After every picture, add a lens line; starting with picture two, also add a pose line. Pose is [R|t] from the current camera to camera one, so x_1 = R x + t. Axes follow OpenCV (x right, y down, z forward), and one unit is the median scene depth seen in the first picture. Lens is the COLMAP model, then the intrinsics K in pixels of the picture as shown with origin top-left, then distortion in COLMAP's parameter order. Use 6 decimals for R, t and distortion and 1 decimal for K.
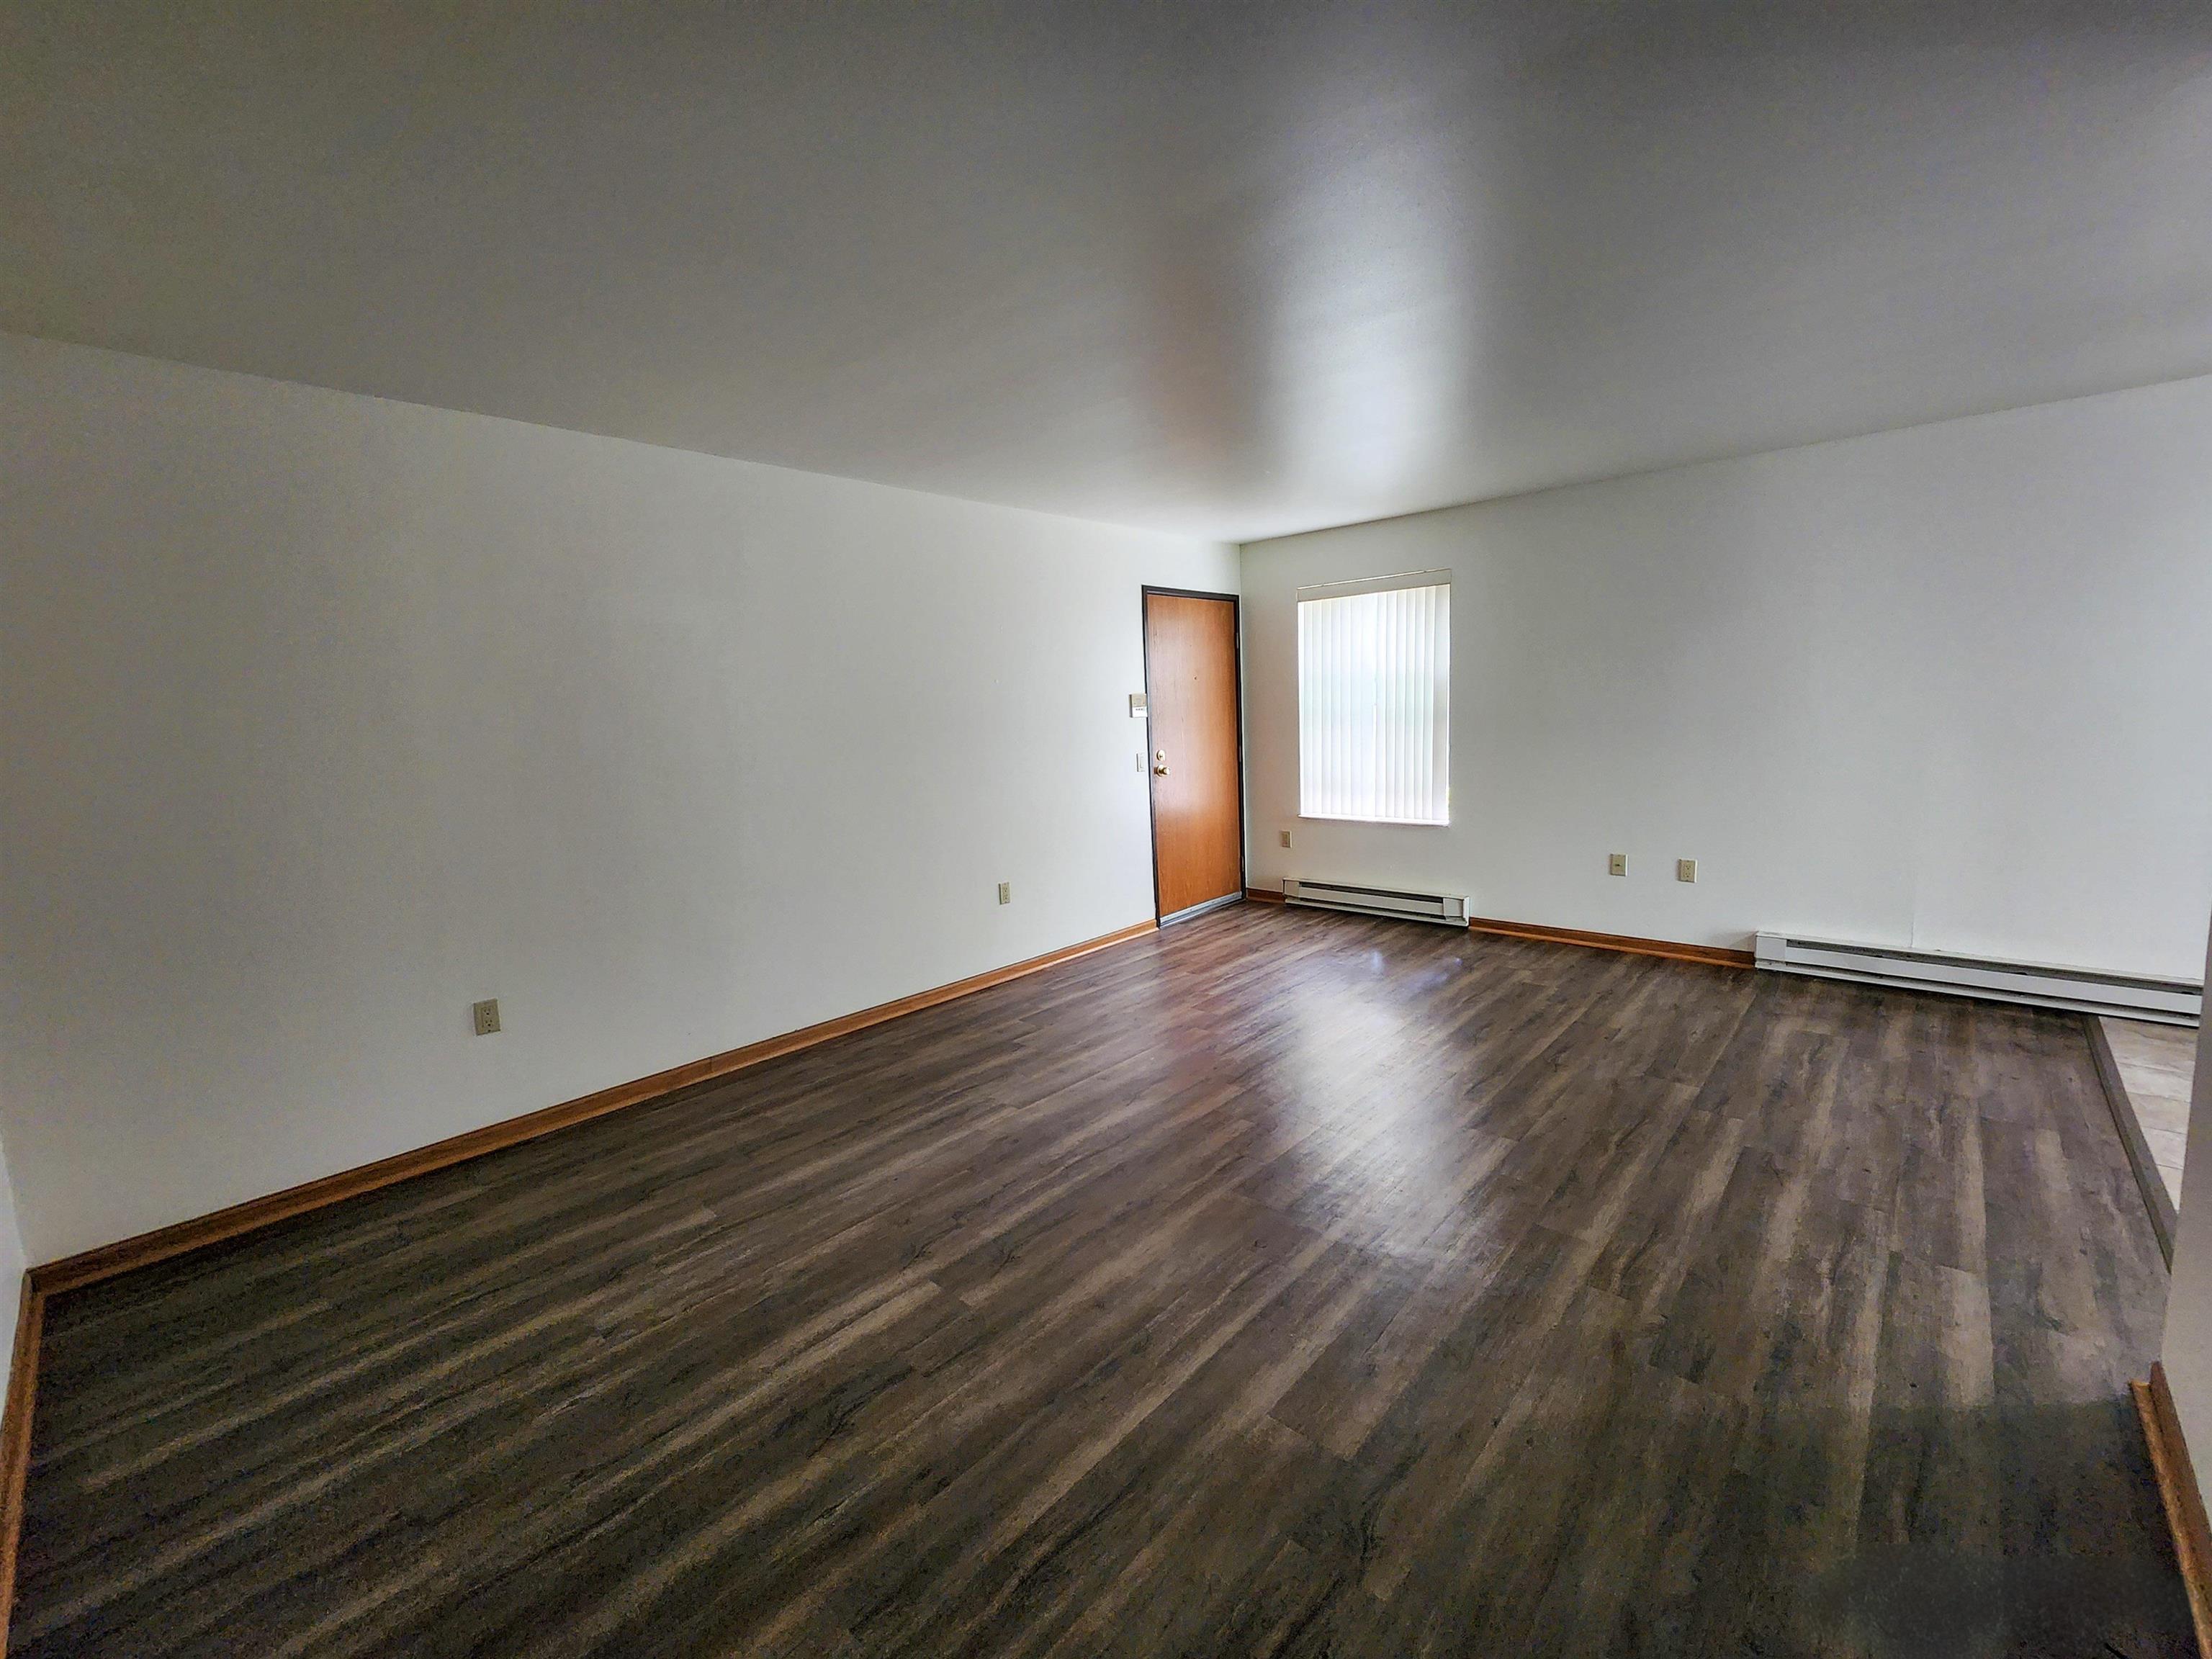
lens RADIAL K [[903.6, 0, 1107.2], [0, 903.6, 827.5], [0, 0, 1]] dist [0.000454, -0.000004]
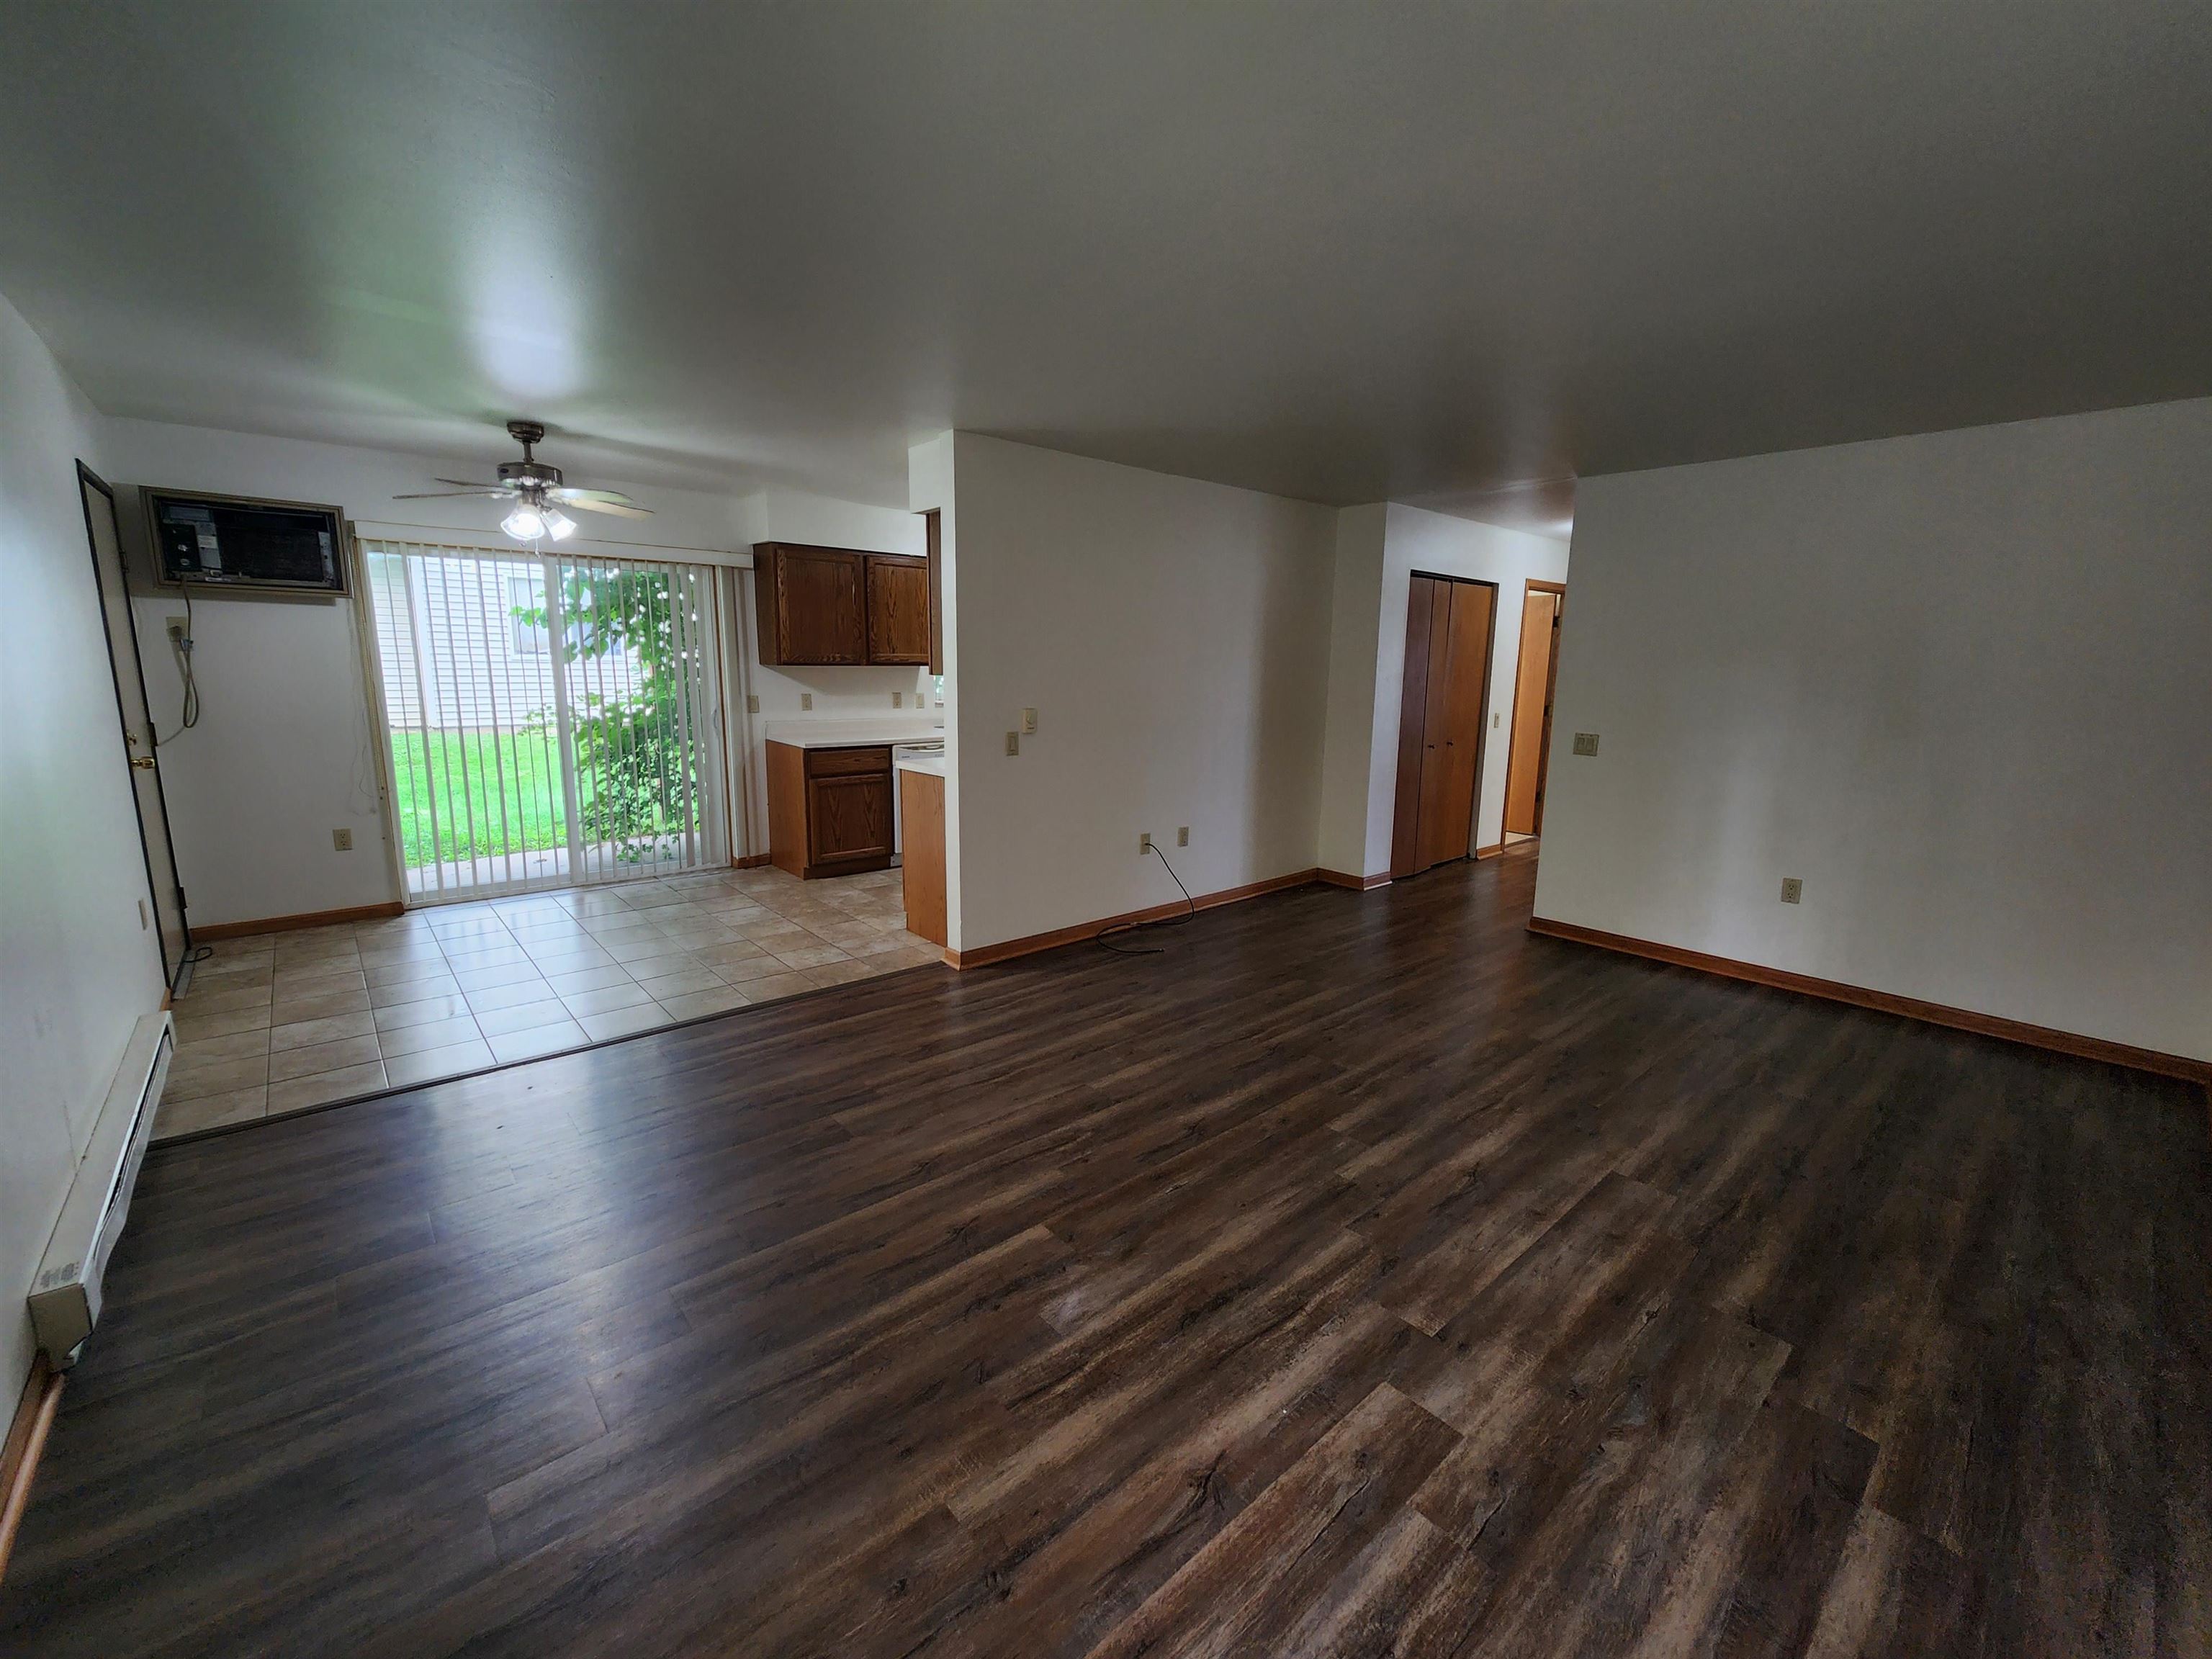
lens RADIAL K [[903.6, 0, 1105.3], [0, 903.6, 825.7], [0, 0, 1]] dist [0.000454, -0.000004]
pose [[-0.993979, 0.004707, 0.109468, 0.280752], [0.038437, 0.950565, 0.308139, -0.271296], [-0.102606, 0.310491, -0.945022, 1.782321]]
